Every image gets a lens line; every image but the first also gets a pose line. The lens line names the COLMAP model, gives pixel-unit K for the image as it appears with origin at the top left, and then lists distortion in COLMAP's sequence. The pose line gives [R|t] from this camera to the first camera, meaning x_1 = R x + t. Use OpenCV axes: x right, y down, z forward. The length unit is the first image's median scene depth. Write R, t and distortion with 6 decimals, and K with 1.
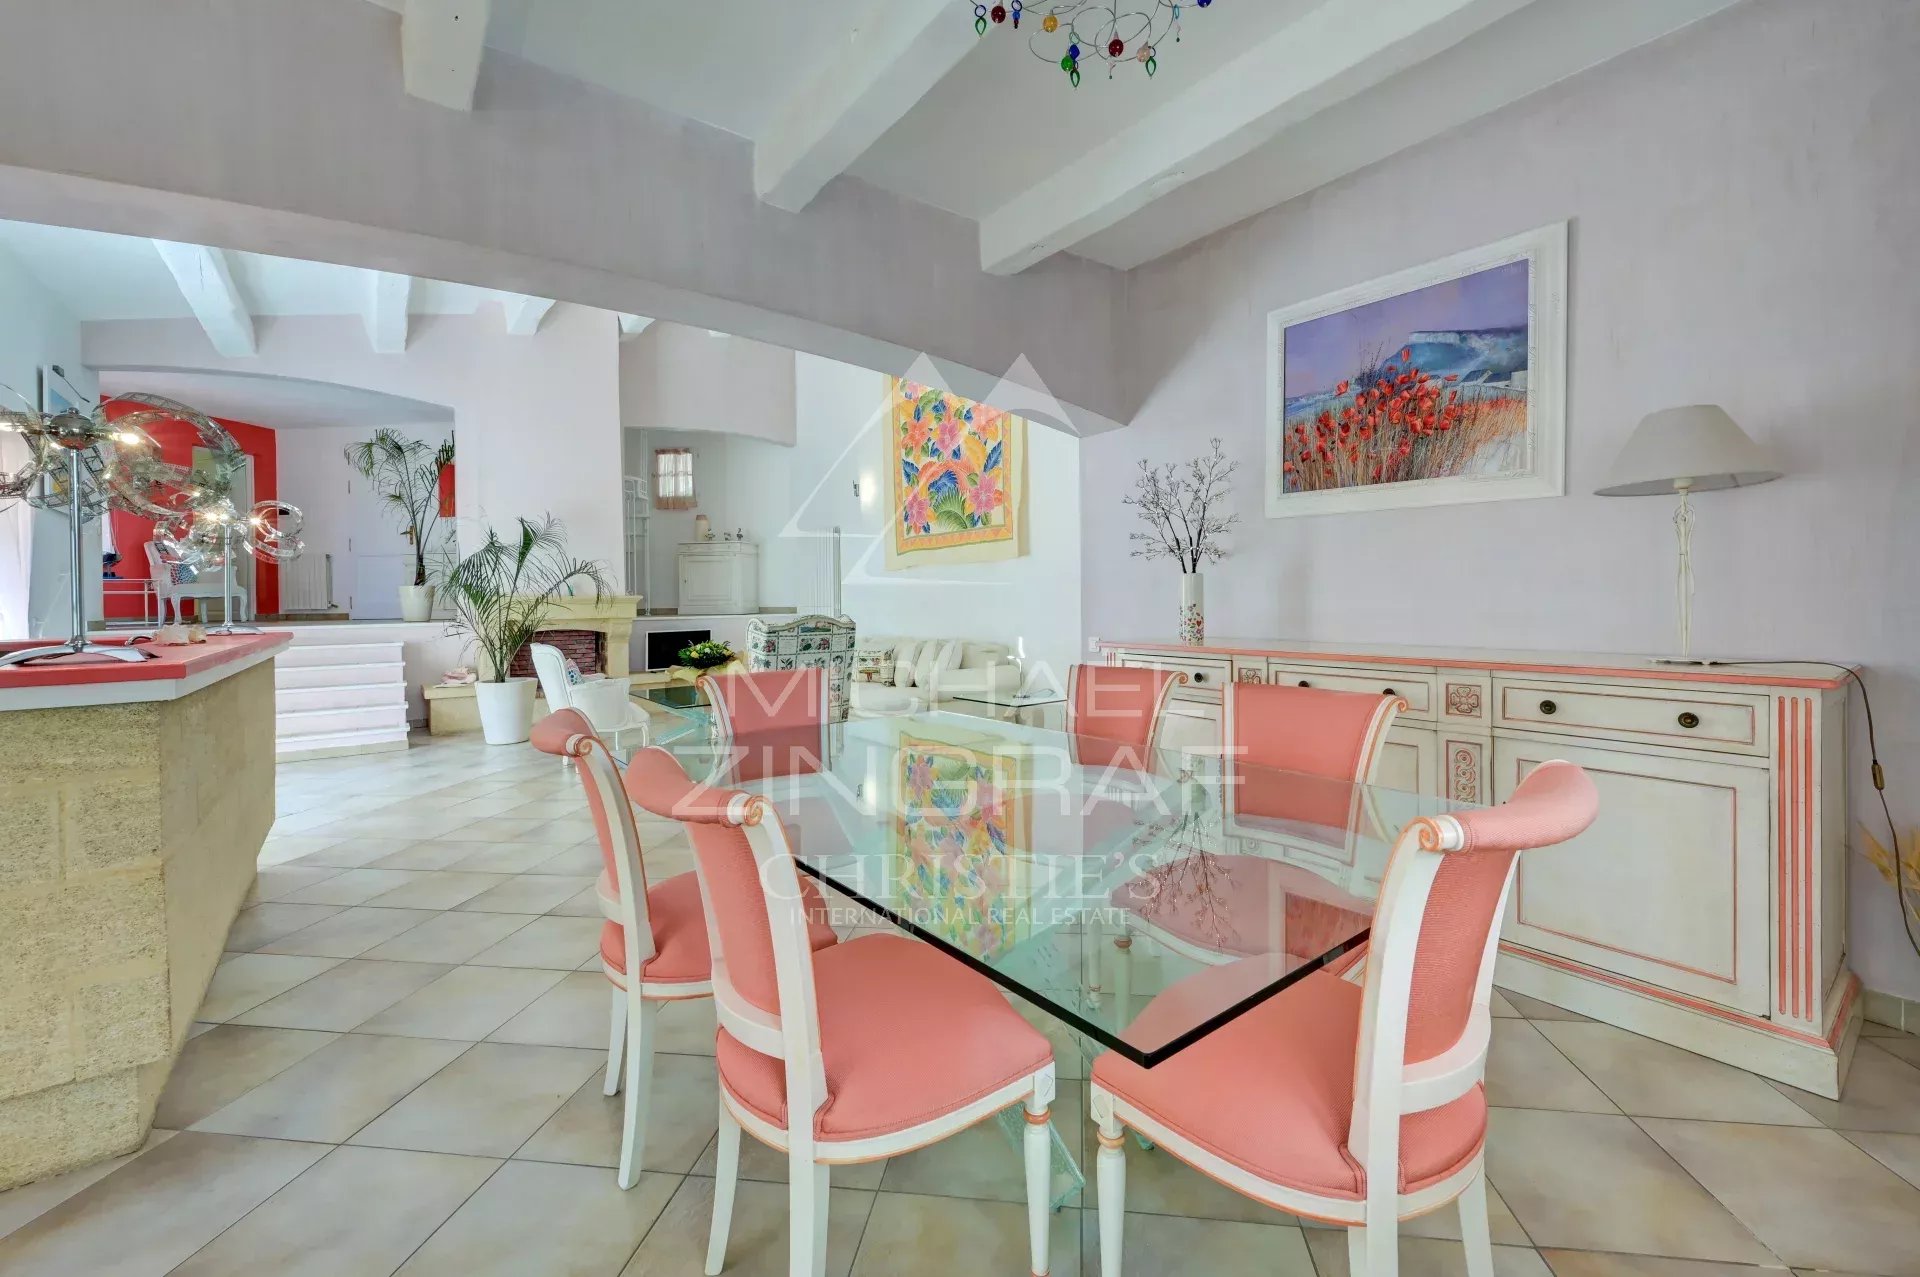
lens RADIAL K [[777.8, 0, 994.4], [0, 777.8, 611.4], [0, 0, 1]] dist [-0.003456, 0.000170]
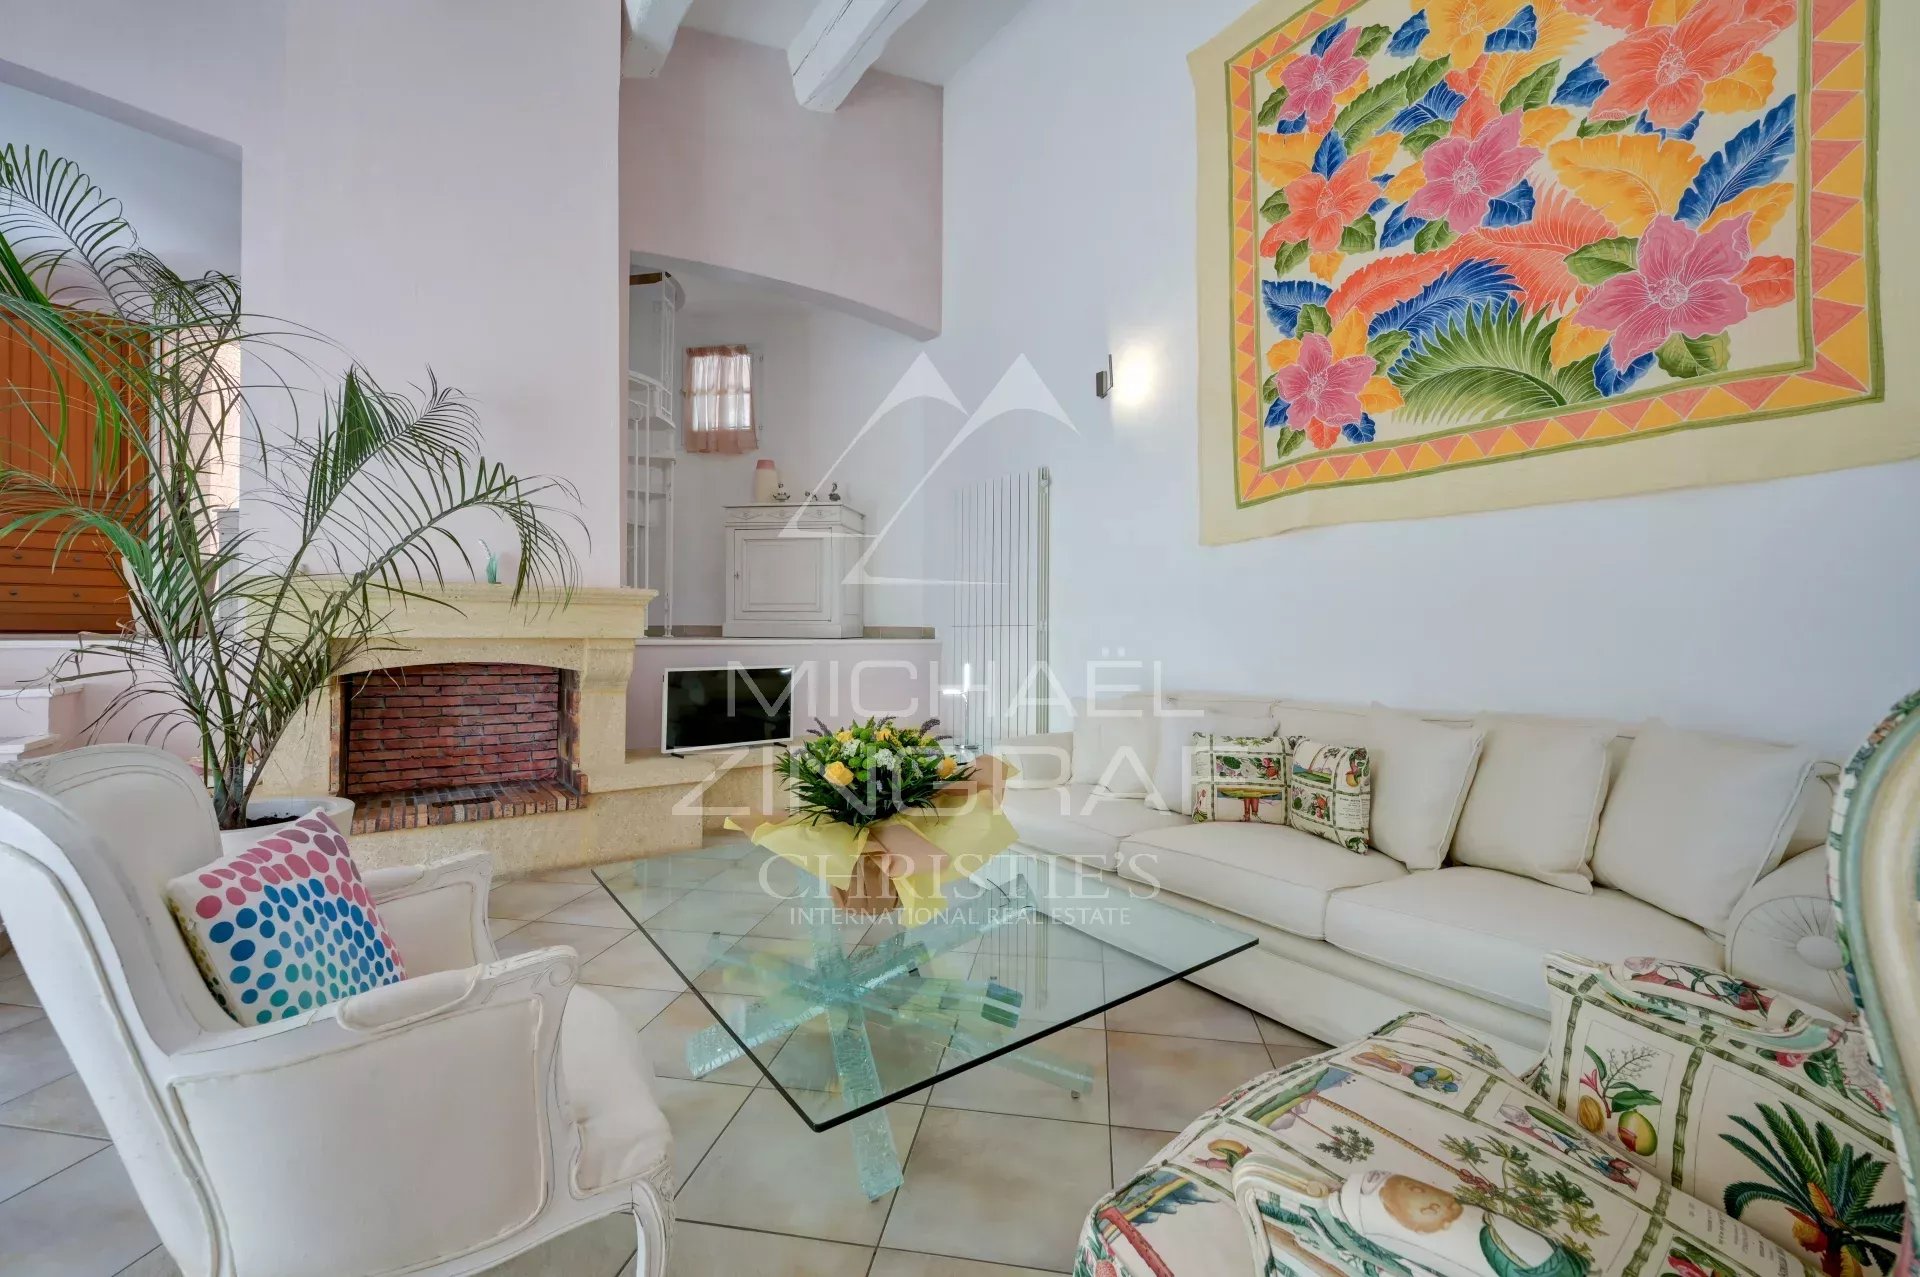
lens RADIAL K [[777.8, 0, 991.8], [0, 777.8, 634.2], [0, 0, 1]] dist [-0.003456, 0.000170]
pose [[0.999530, 0.017322, -0.025273, -0.256367], [-0.017565, 0.999801, -0.009414, 0.005337], [0.025105, 0.009854, 0.999636, 0.575842]]
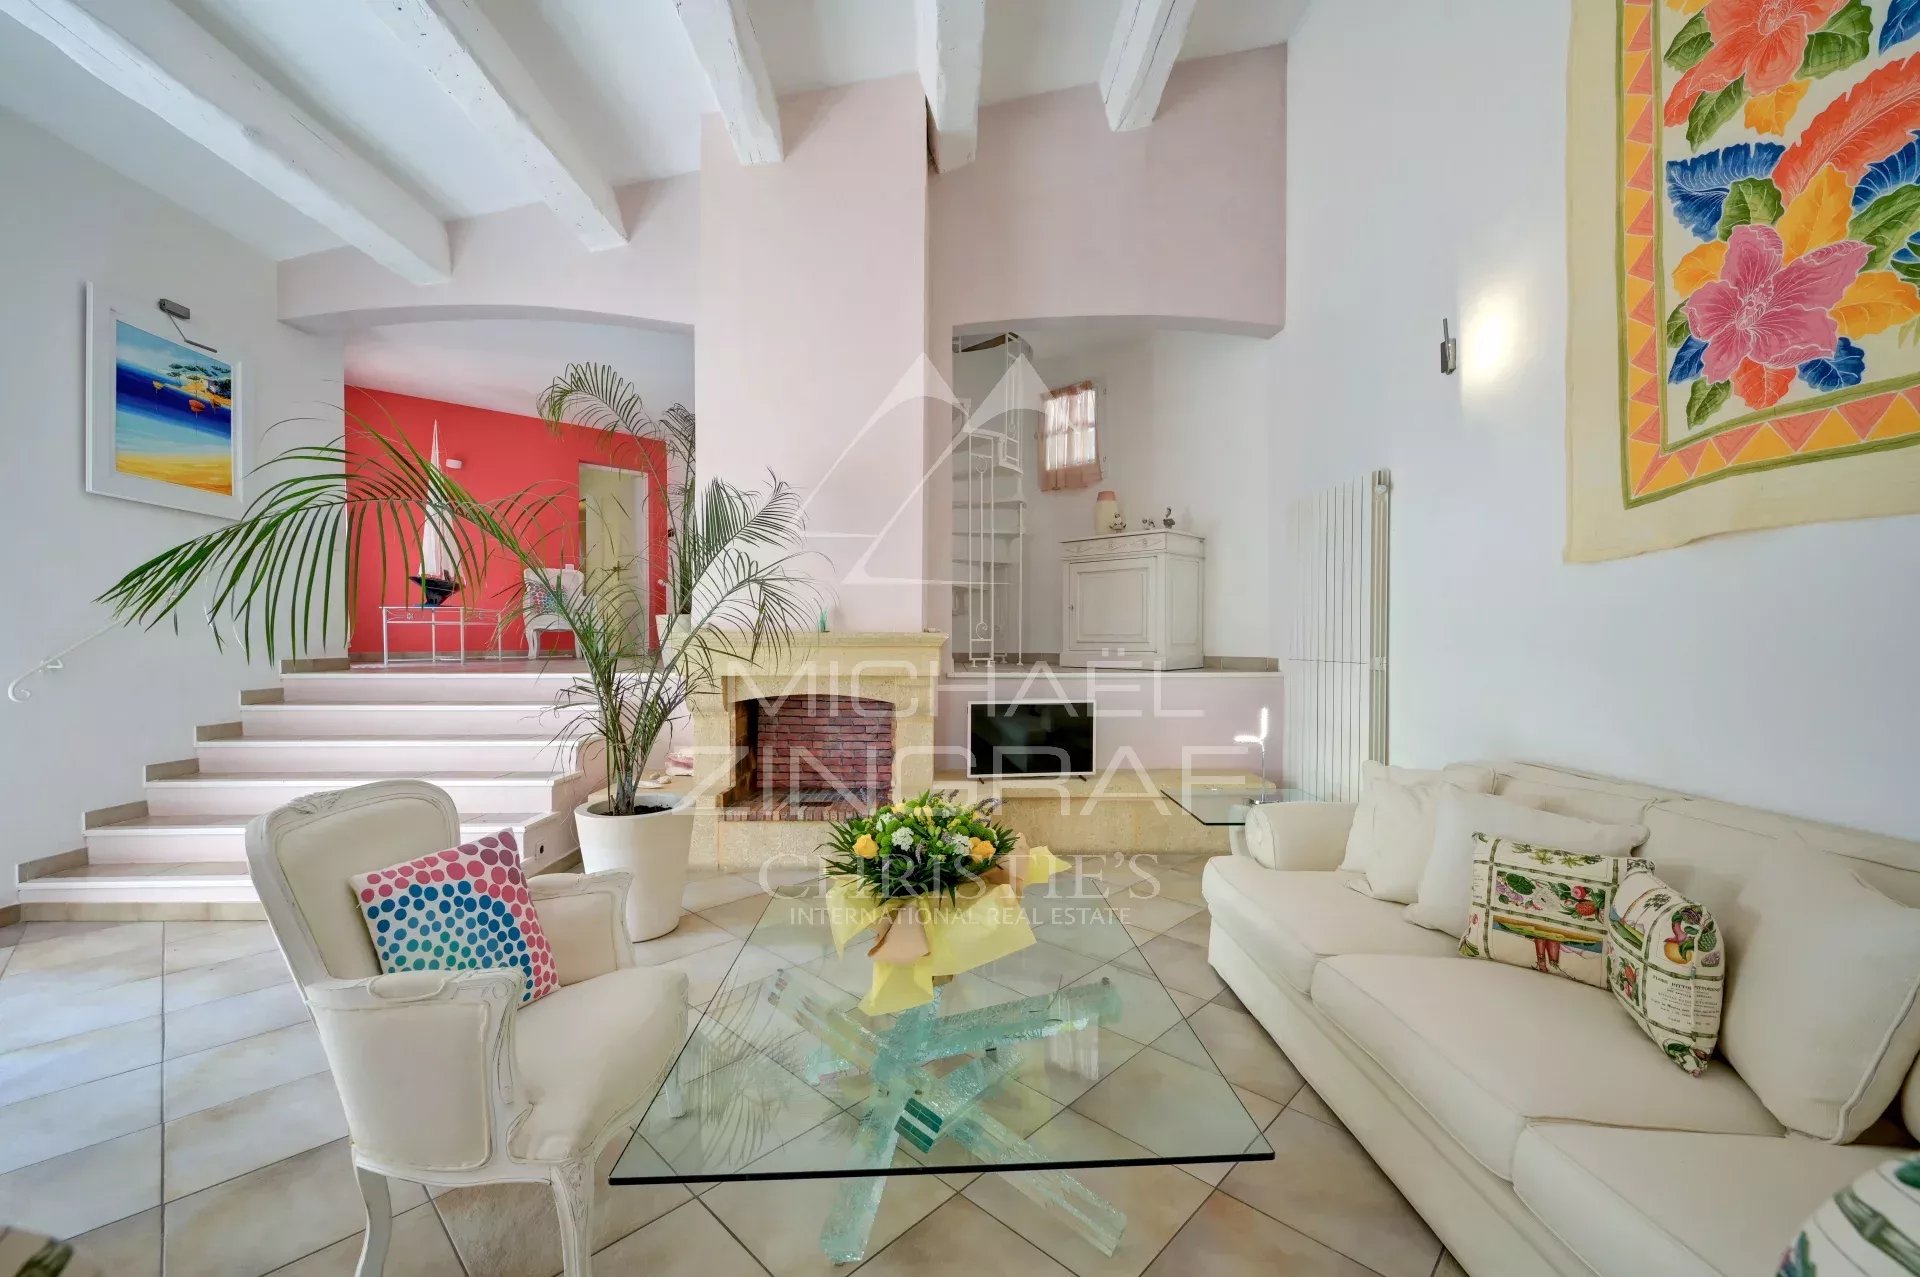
lens RADIAL K [[777.8, 0, 964.3], [0, 777.8, 657.2], [0, 0, 1]] dist [-0.003456, 0.000170]
pose [[0.803234, 0.027447, -0.595031, -0.153386], [-0.019197, 0.999612, 0.020195, -0.016184], [0.595354, -0.004799, 0.803449, 0.624073]]
